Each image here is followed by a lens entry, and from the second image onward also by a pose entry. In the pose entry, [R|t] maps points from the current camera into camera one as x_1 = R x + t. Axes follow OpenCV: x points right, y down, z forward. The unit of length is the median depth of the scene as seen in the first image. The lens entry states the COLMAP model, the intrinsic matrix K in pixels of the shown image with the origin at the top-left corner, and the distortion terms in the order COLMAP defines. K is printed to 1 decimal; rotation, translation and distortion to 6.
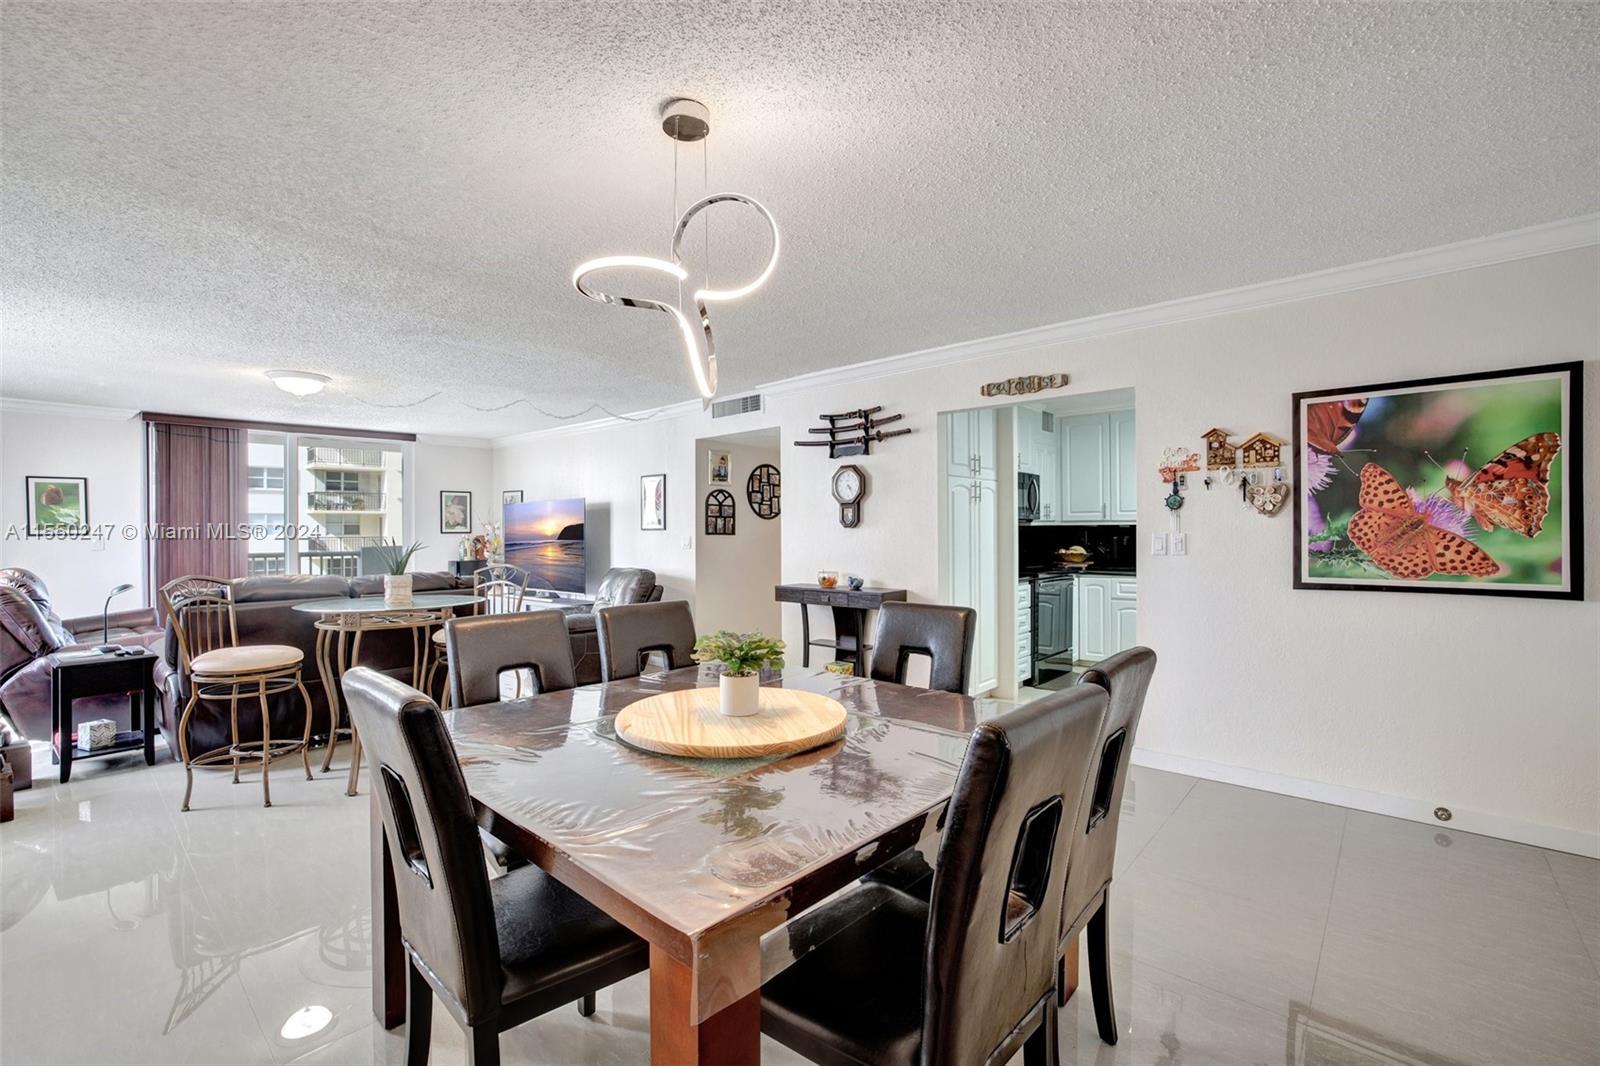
lens RADIAL K [[698.2, 0, 791.7], [0, 698.2, 535.0], [0, 0, 1]] dist [-0.017121, 0.001958]
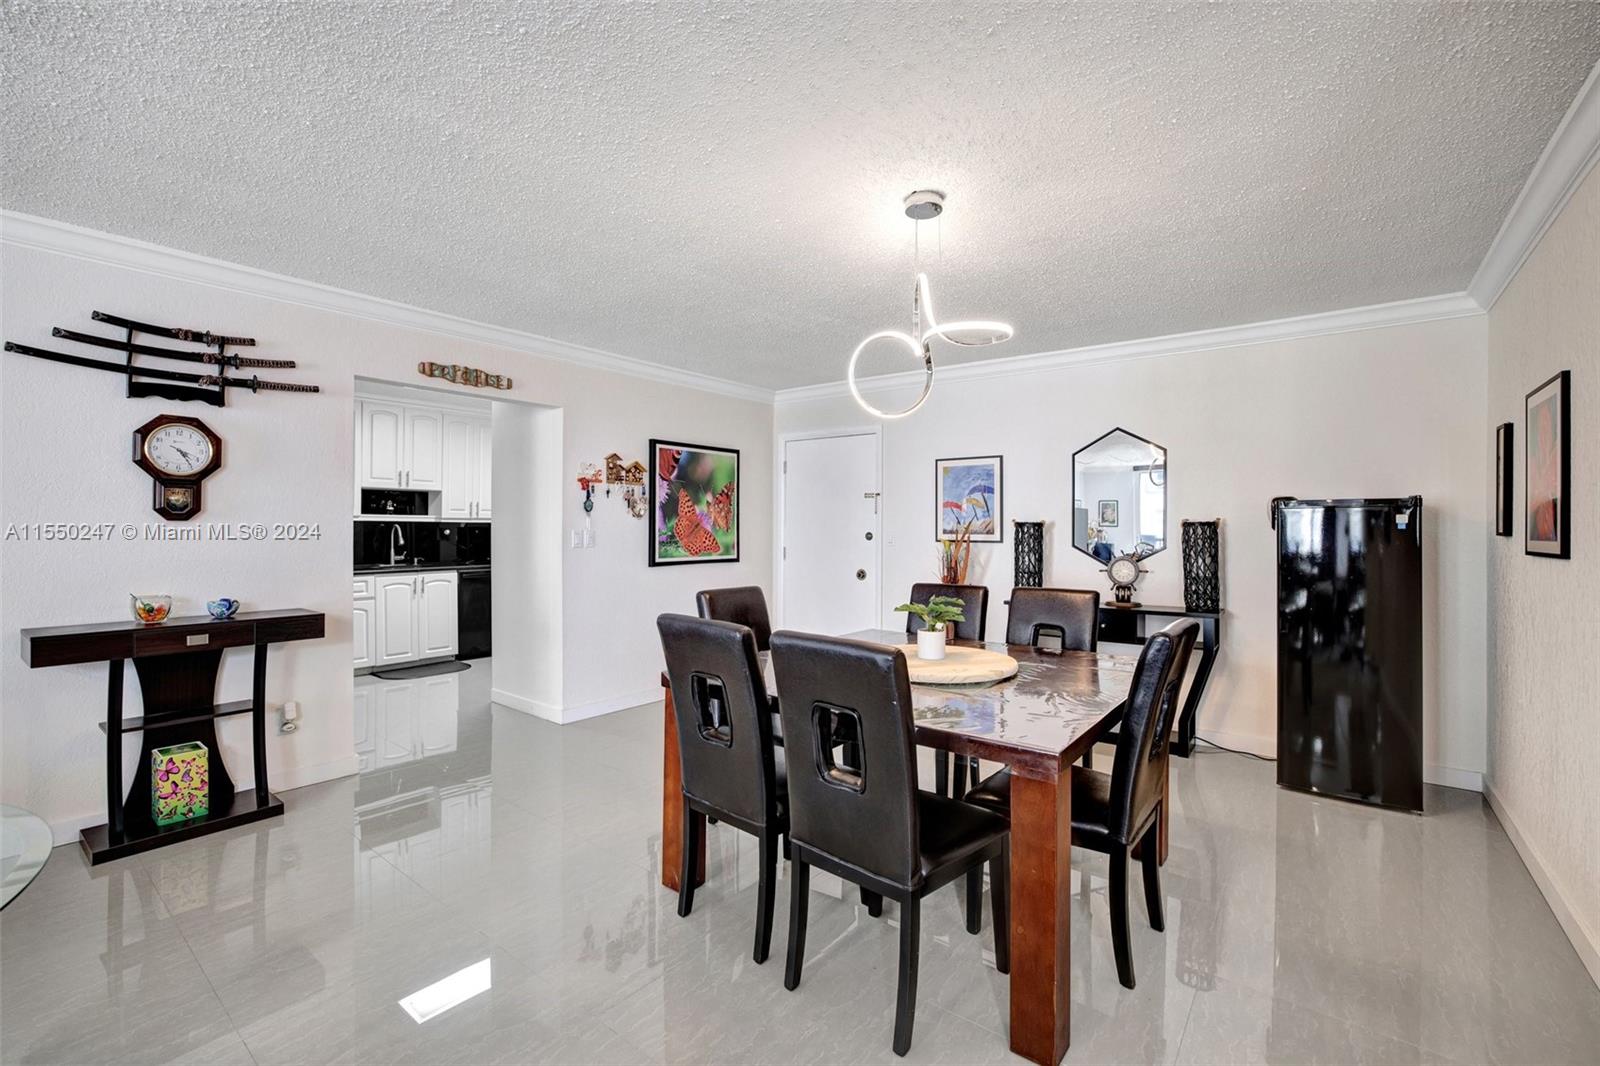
lens RADIAL K [[698.2, 0, 792.3], [0, 698.2, 529.8], [0, 0, 1]] dist [-0.017121, 0.001958]
pose [[-0.062998, 0.003004, 0.998009, -0.745266], [0.003807, 0.999989, -0.002770, 0.001512], [-0.998006, 0.003625, -0.063009, 0.703107]]
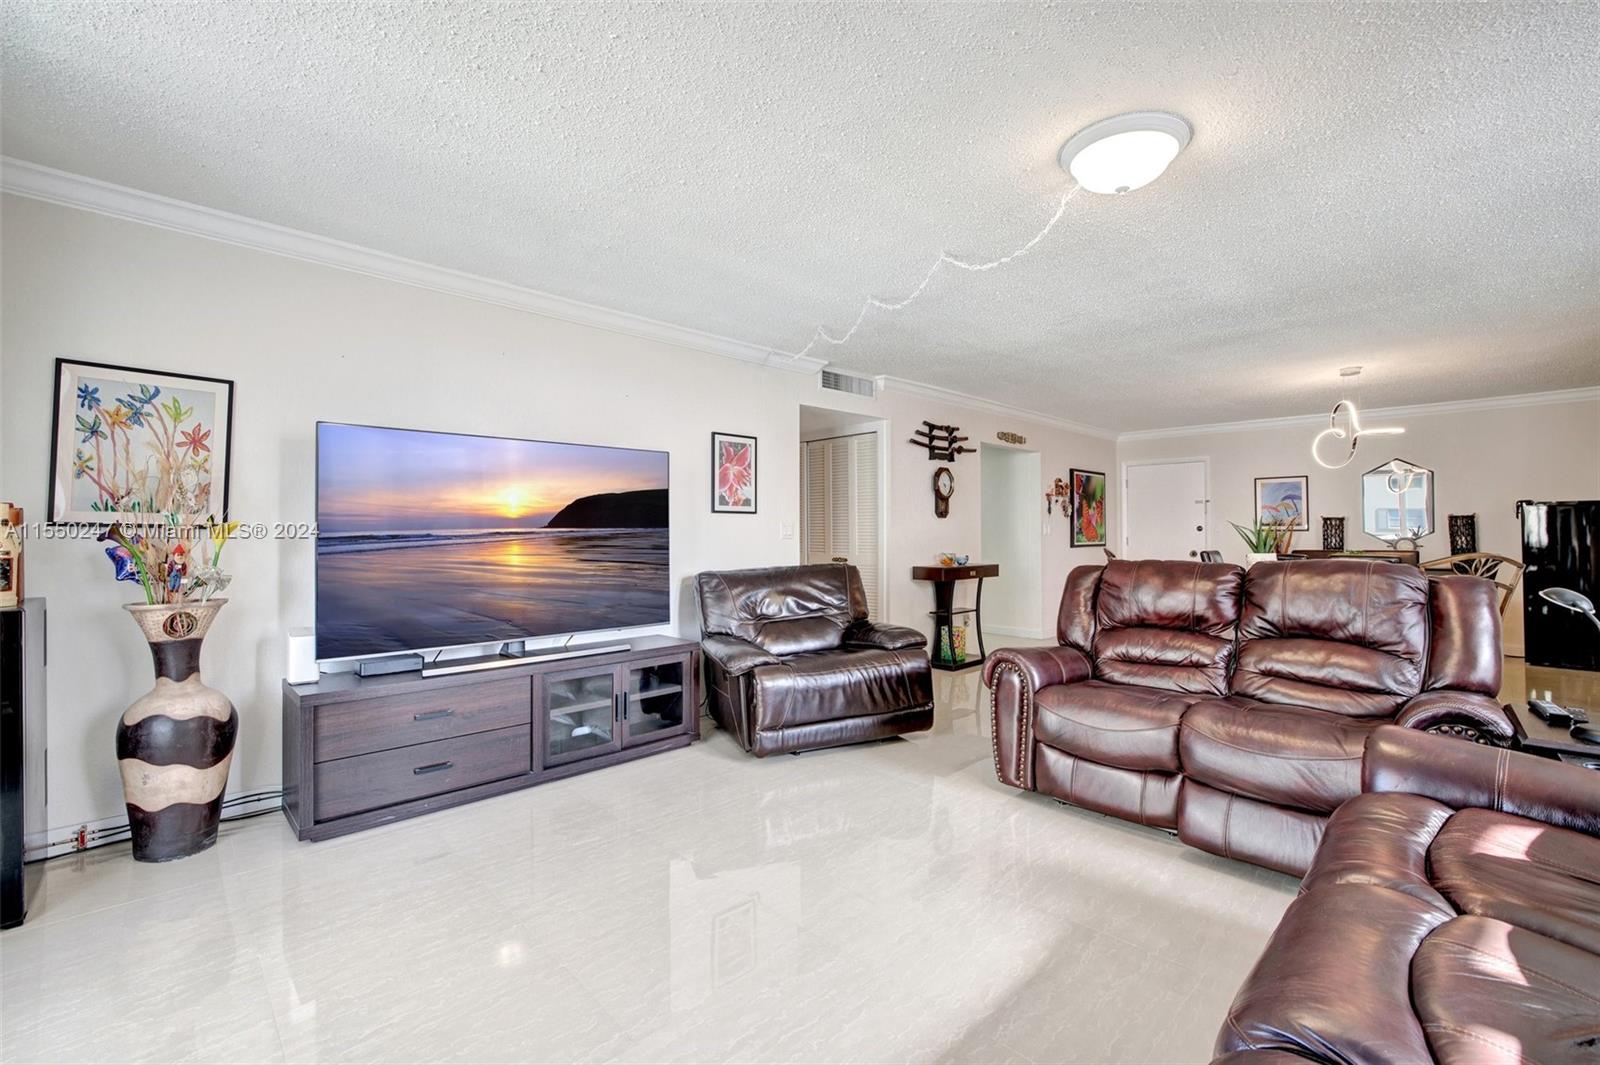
lens RADIAL K [[698.2, 0, 790.8], [0, 698.2, 520.9], [0, 0, 1]] dist [-0.017121, 0.001958]
pose [[0.071644, 0.024882, 0.997120, -1.614661], [0.009243, 0.999629, -0.025608, 0.032953], [-0.997387, 0.011051, 0.071388, 1.626061]]
